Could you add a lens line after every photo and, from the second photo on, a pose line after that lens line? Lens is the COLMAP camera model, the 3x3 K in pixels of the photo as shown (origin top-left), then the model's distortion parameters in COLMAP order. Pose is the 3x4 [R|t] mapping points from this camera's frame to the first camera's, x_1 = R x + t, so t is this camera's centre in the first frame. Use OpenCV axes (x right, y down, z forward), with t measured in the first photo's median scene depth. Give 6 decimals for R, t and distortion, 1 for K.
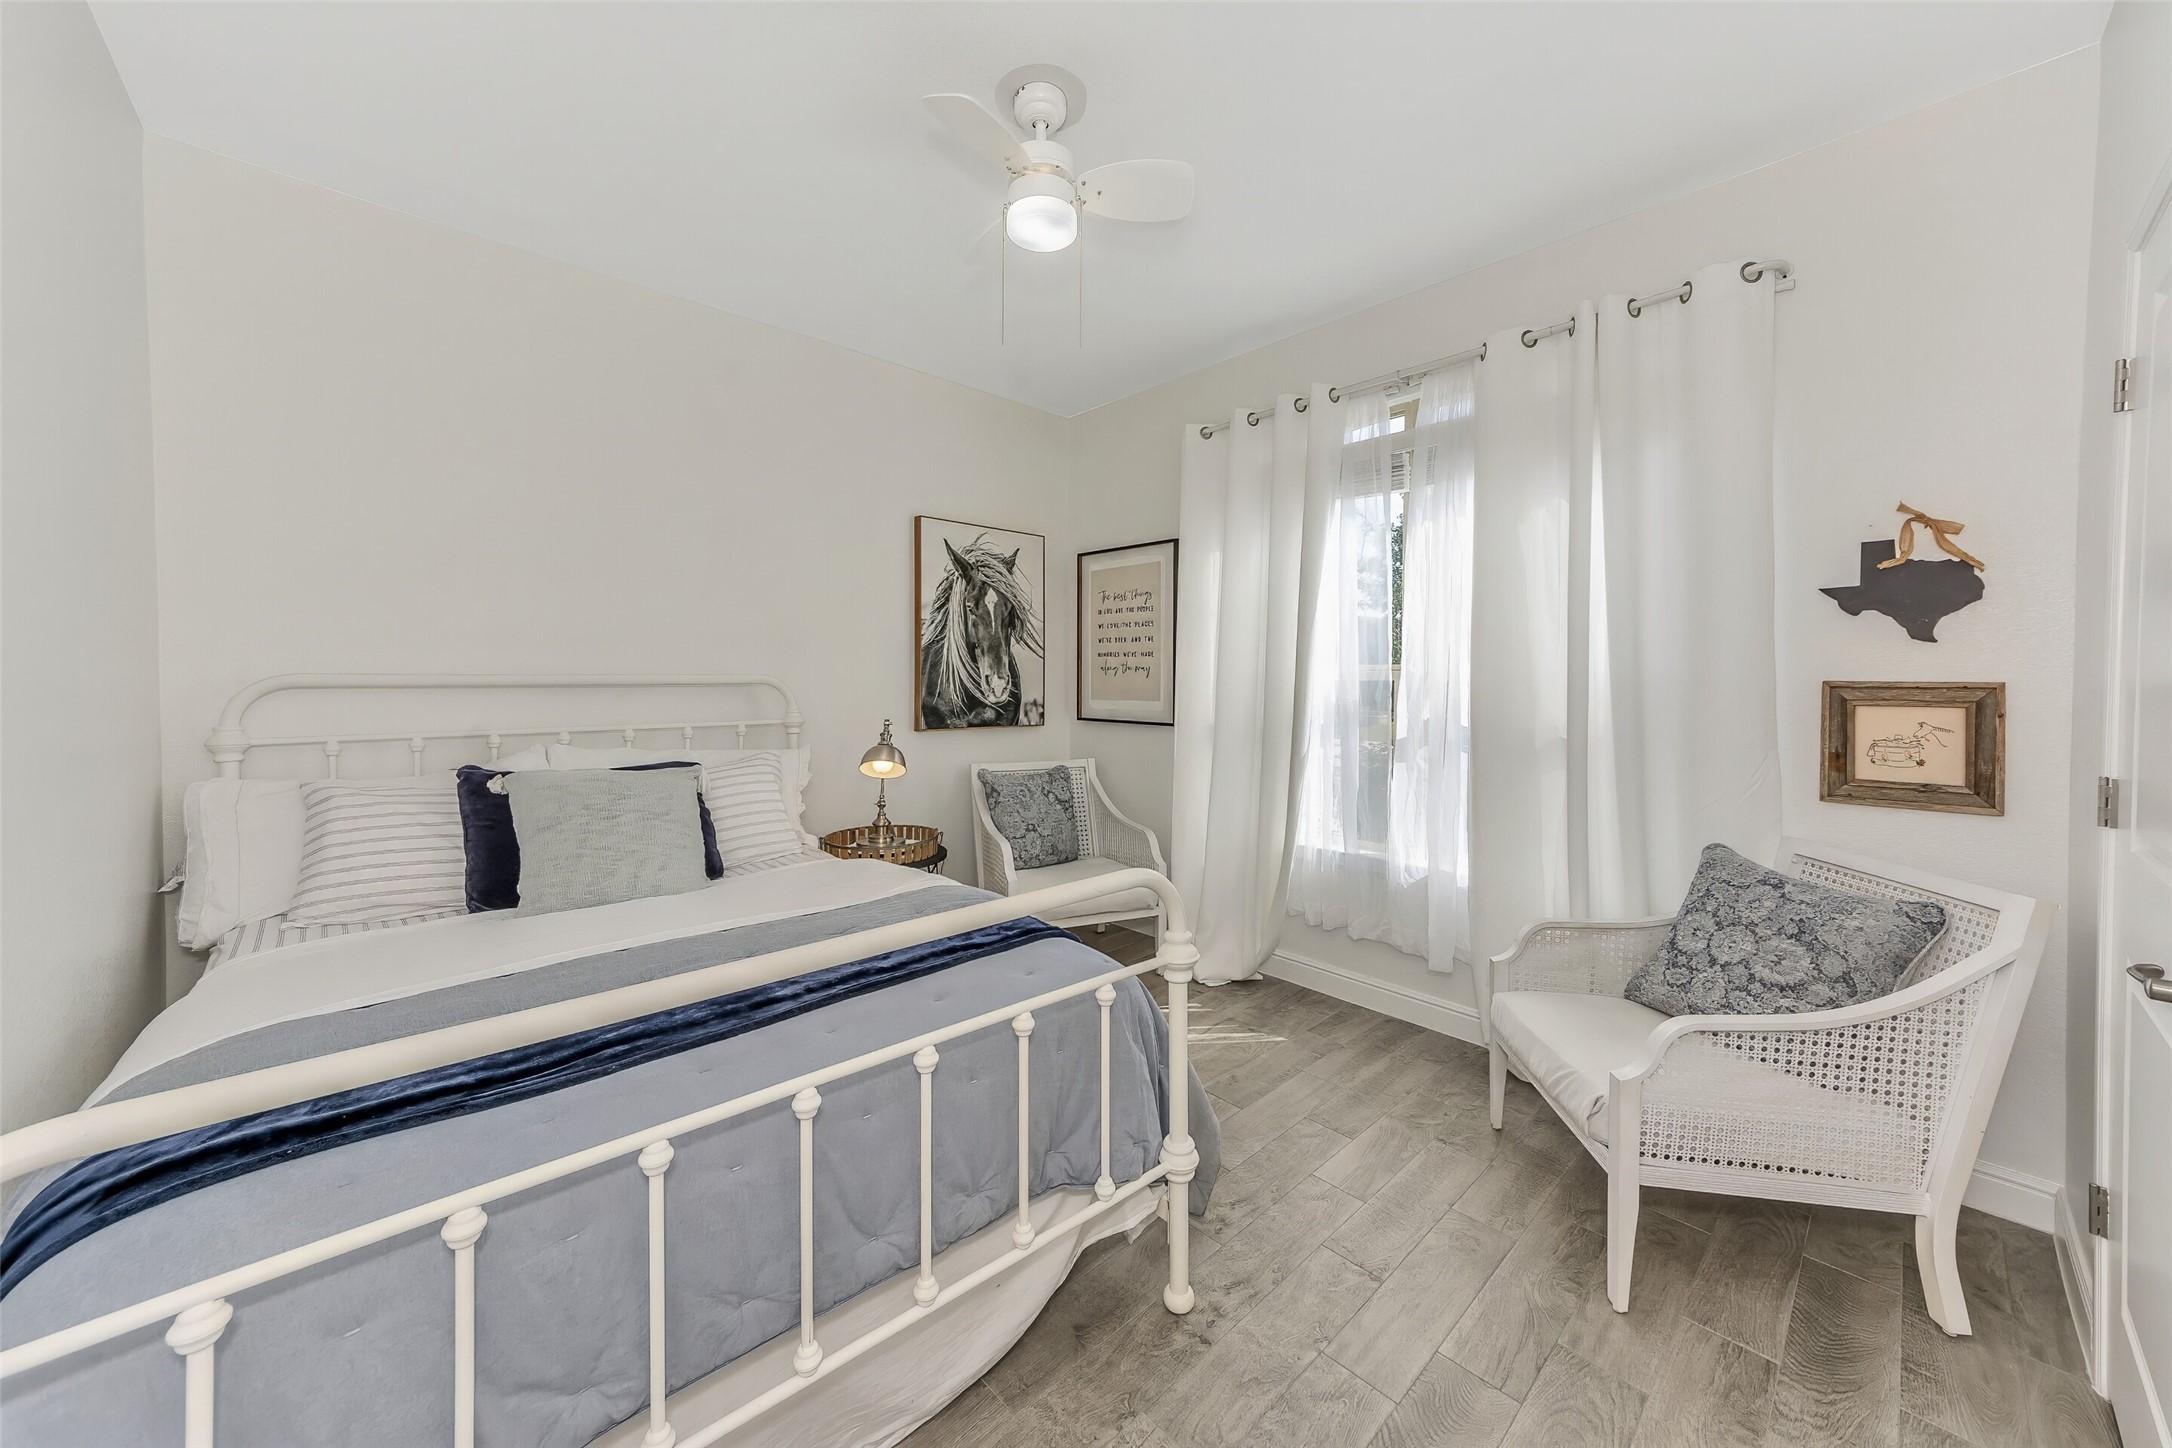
lens RADIAL K [[778.8, 0, 1082.8], [0, 778.8, 686.3], [0, 0, 1]] dist [-0.000215, -0.000169]
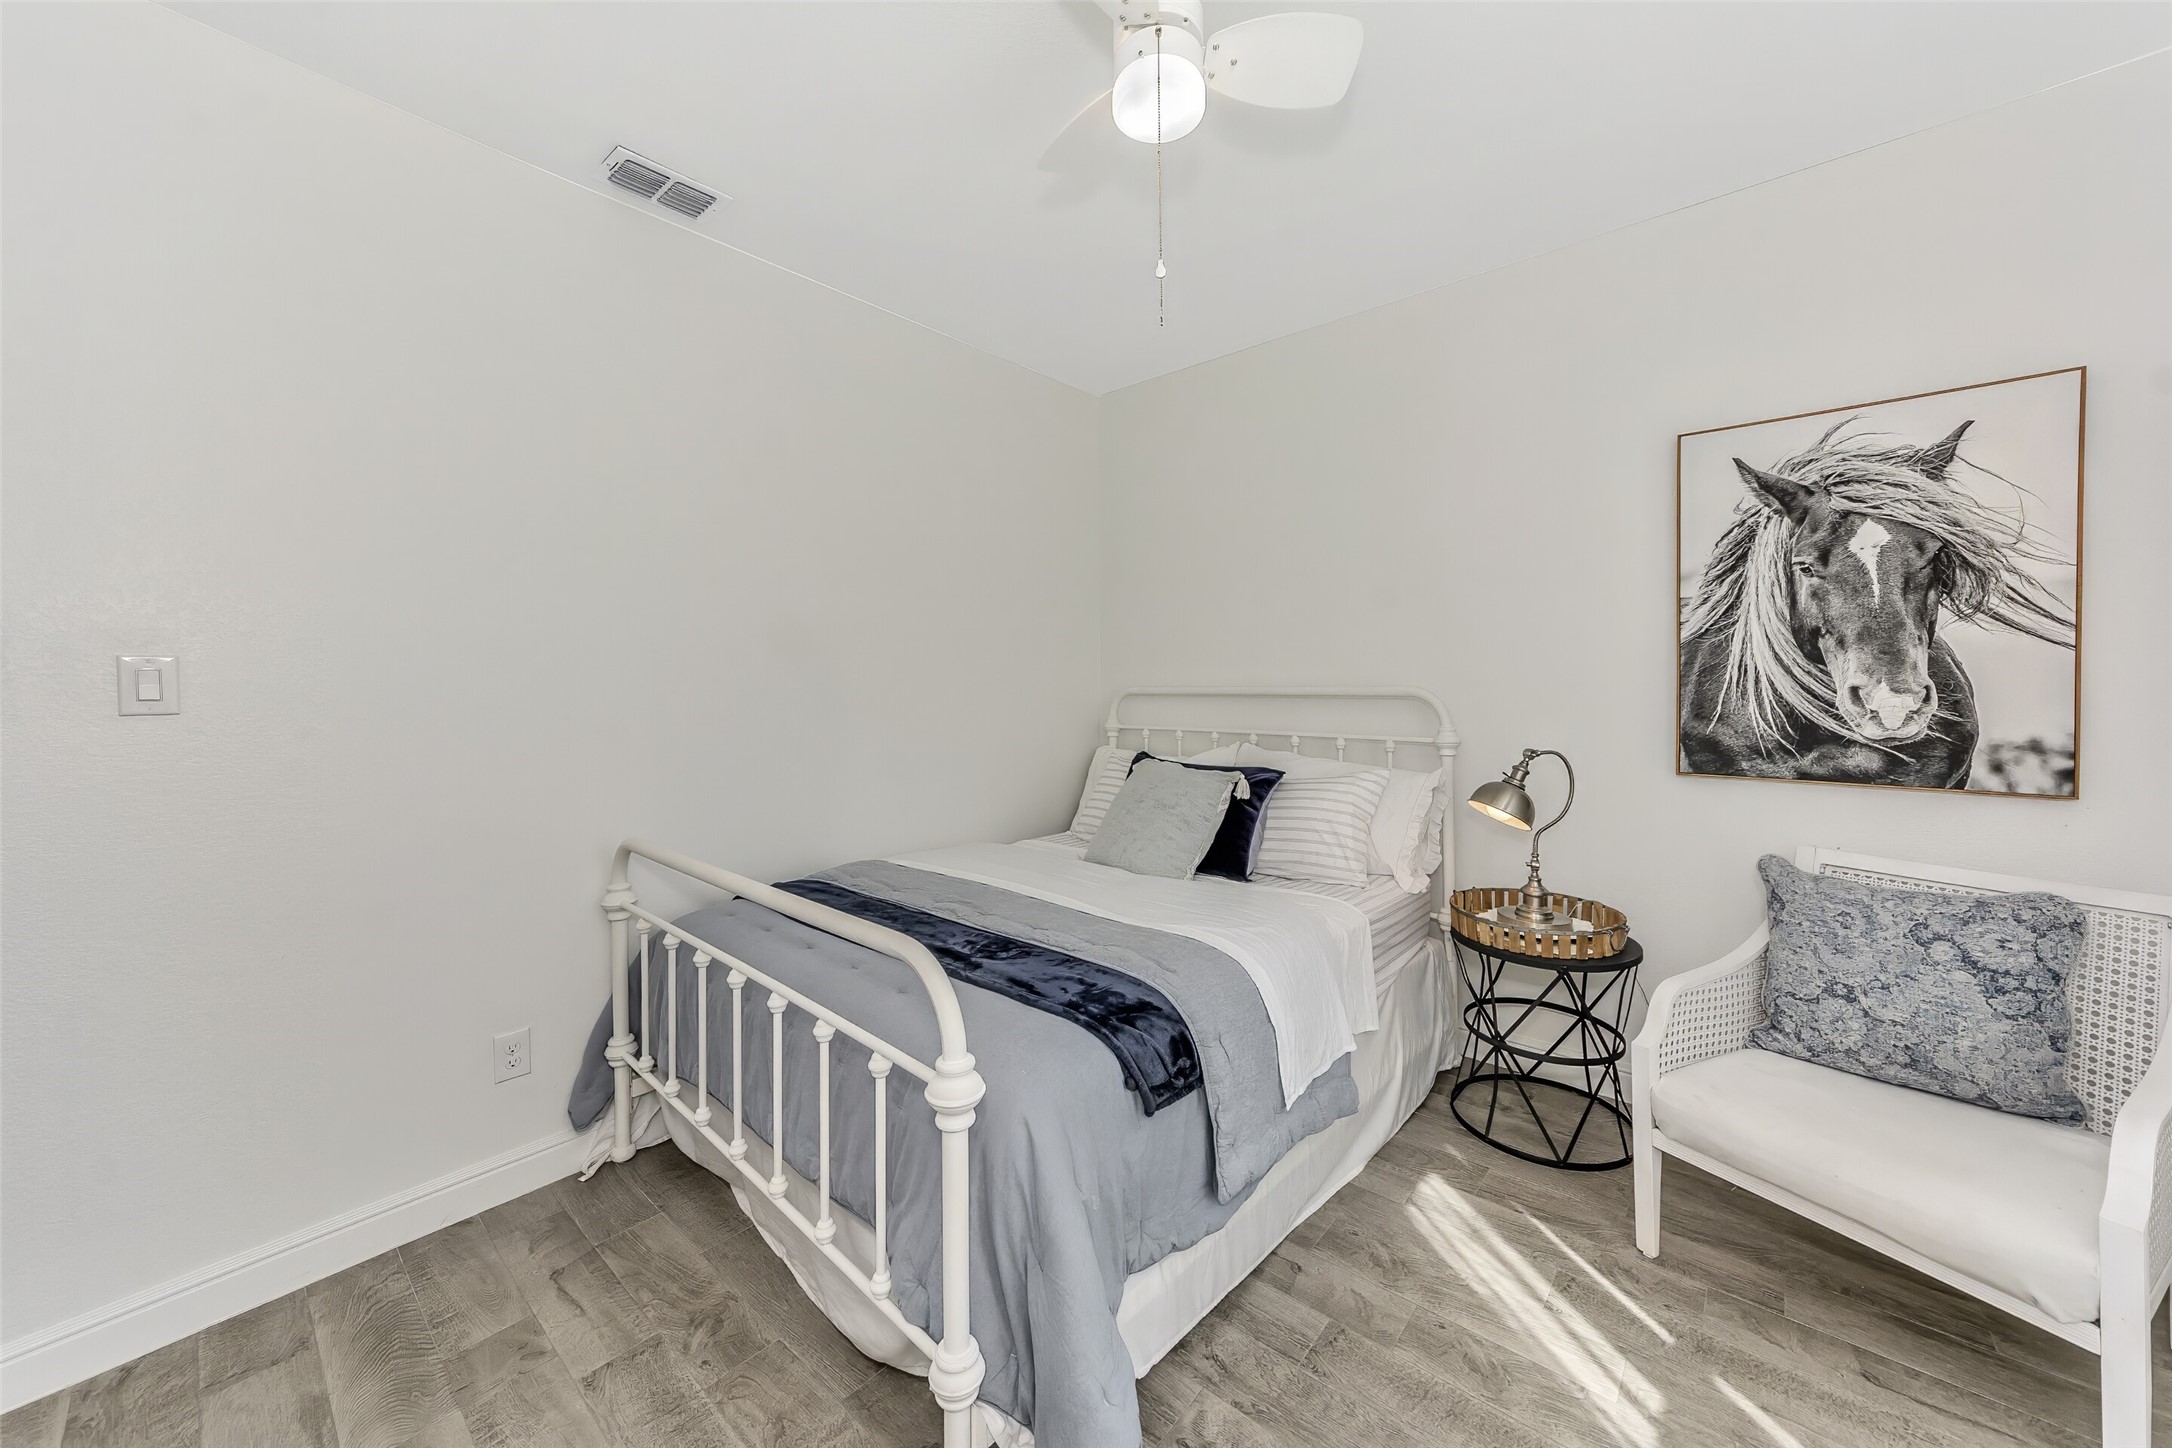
lens RADIAL K [[778.8, 0, 1082.8], [0, 778.8, 686.3], [0, 0, 1]] dist [-0.000215, -0.000169]
pose [[0.114375, 0.003465, -0.993432, 0.348835], [-0.006611, 0.999974, 0.002727, -0.012186], [0.993416, 0.006256, 0.114395, 0.422920]]
